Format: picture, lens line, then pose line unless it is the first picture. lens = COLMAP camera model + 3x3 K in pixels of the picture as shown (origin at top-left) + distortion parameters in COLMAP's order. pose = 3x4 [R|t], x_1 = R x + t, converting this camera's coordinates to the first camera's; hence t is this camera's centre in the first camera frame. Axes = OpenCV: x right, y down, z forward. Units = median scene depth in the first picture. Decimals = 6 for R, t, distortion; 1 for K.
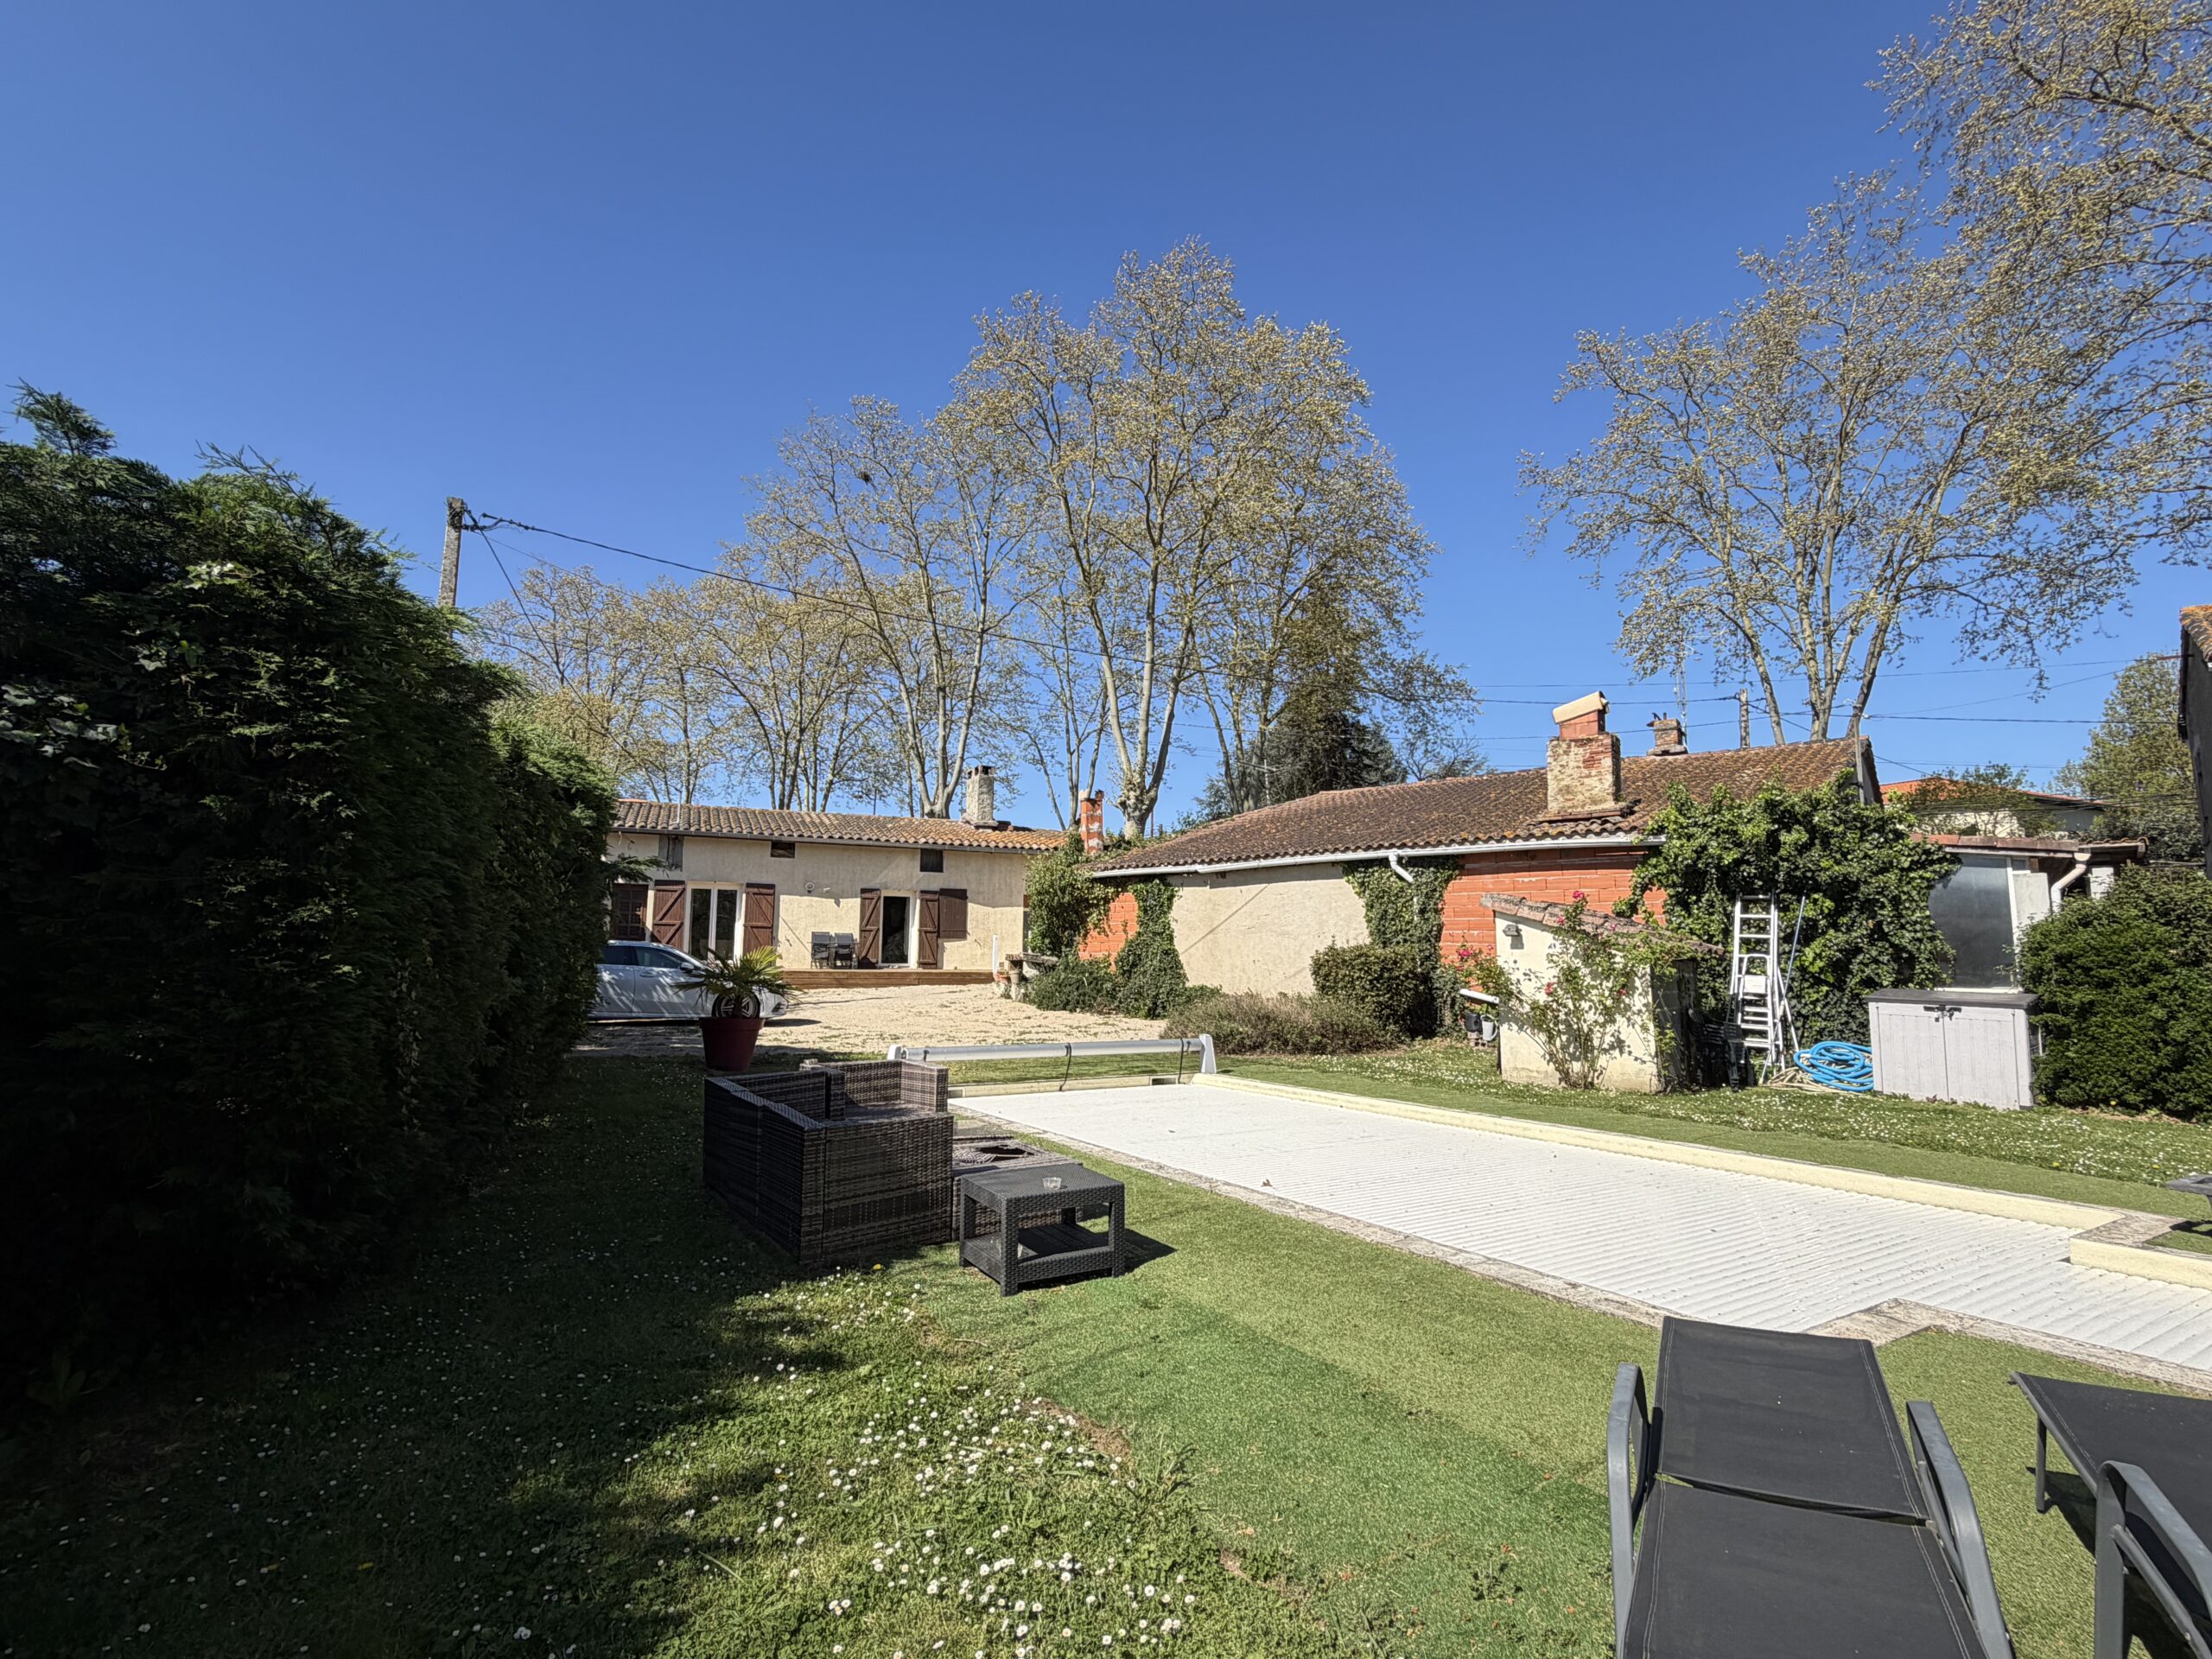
lens RADIAL K [[1032.2, 0, 1098.9], [0, 1032.2, 833.4], [0, 0, 1]] dist [0.000372, 0.000157]
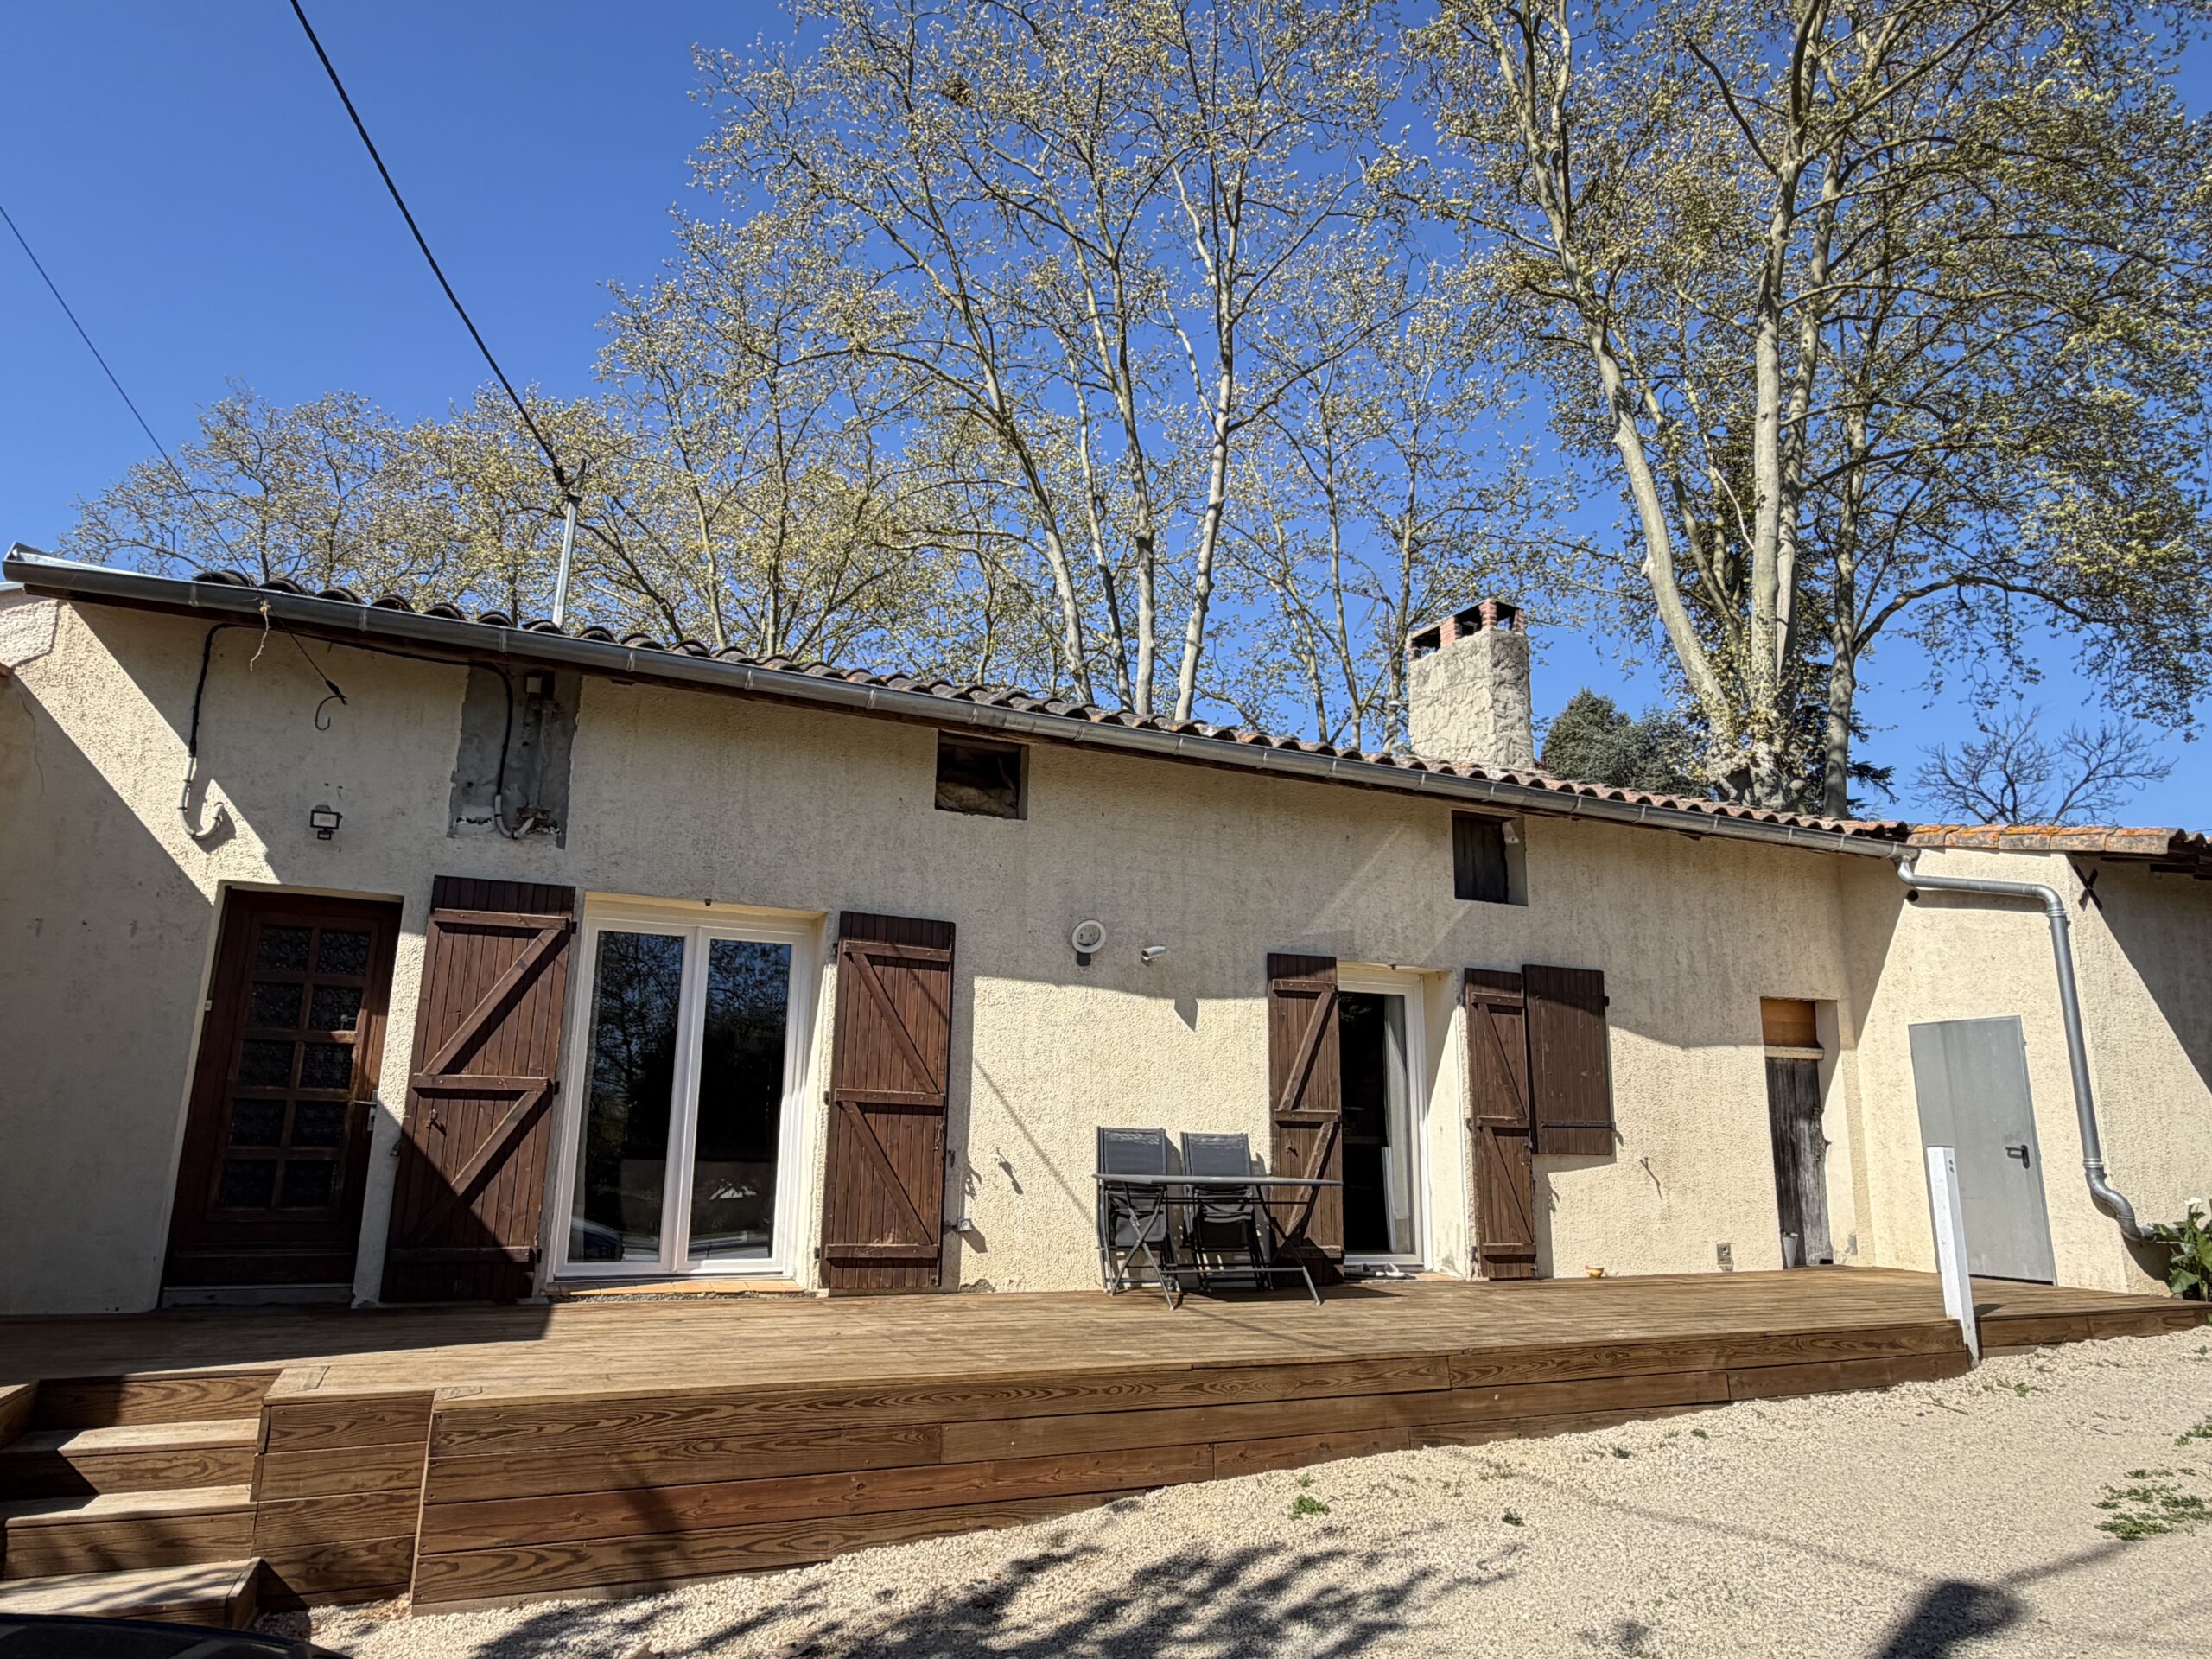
lens RADIAL K [[1373.1, 0, 1104.6], [0, 1373.1, 840.1], [0, 0, 1]] dist [0.000481, 0.001016]
pose [[0.998681, 0.012635, 0.049771, -0.296536], [-0.007091, 0.993903, -0.110029, 0.064673], [-0.050857, 0.109531, 0.992681, 0.688421]]
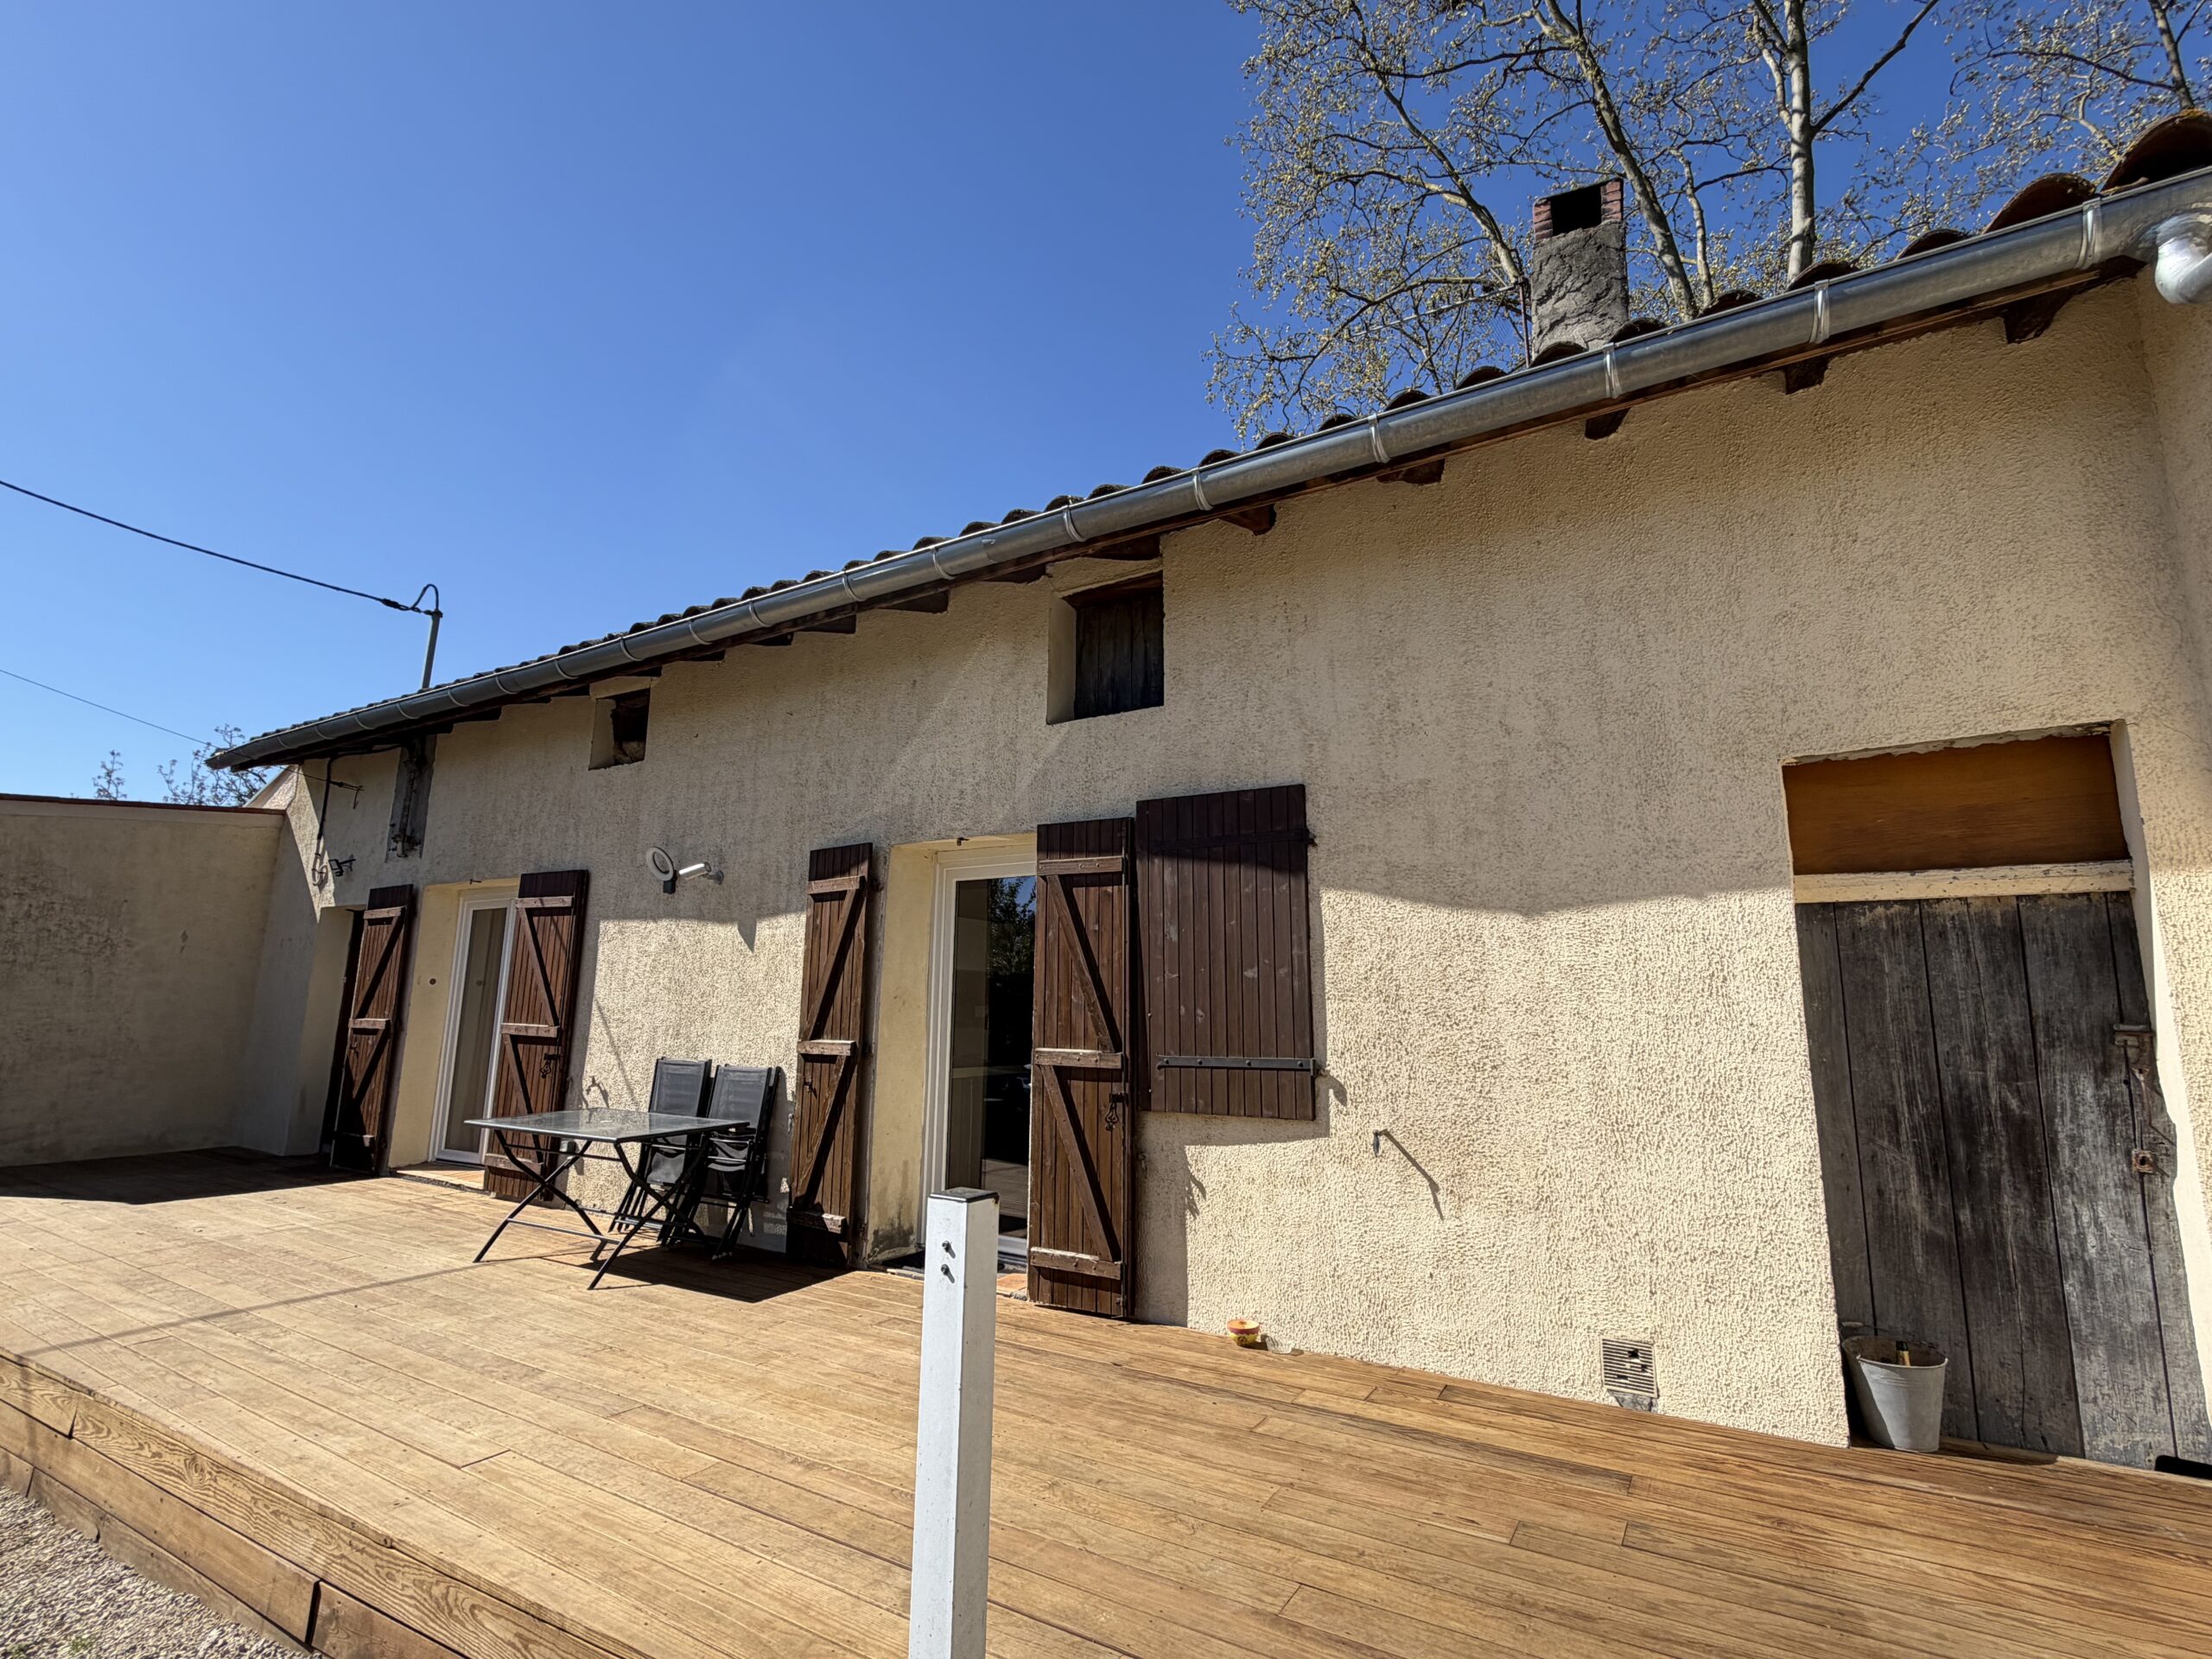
lens RADIAL K [[1046.1, 0, 1103.7], [0, 1046.1, 832.8], [0, 0, 1]] dist [0.001480, -0.000543]
pose [[0.608864, -0.145092, -0.779893, -0.030765], [0.082554, 0.989382, -0.119615, 0.081986], [0.788967, 0.008445, 0.614378, 0.945666]]
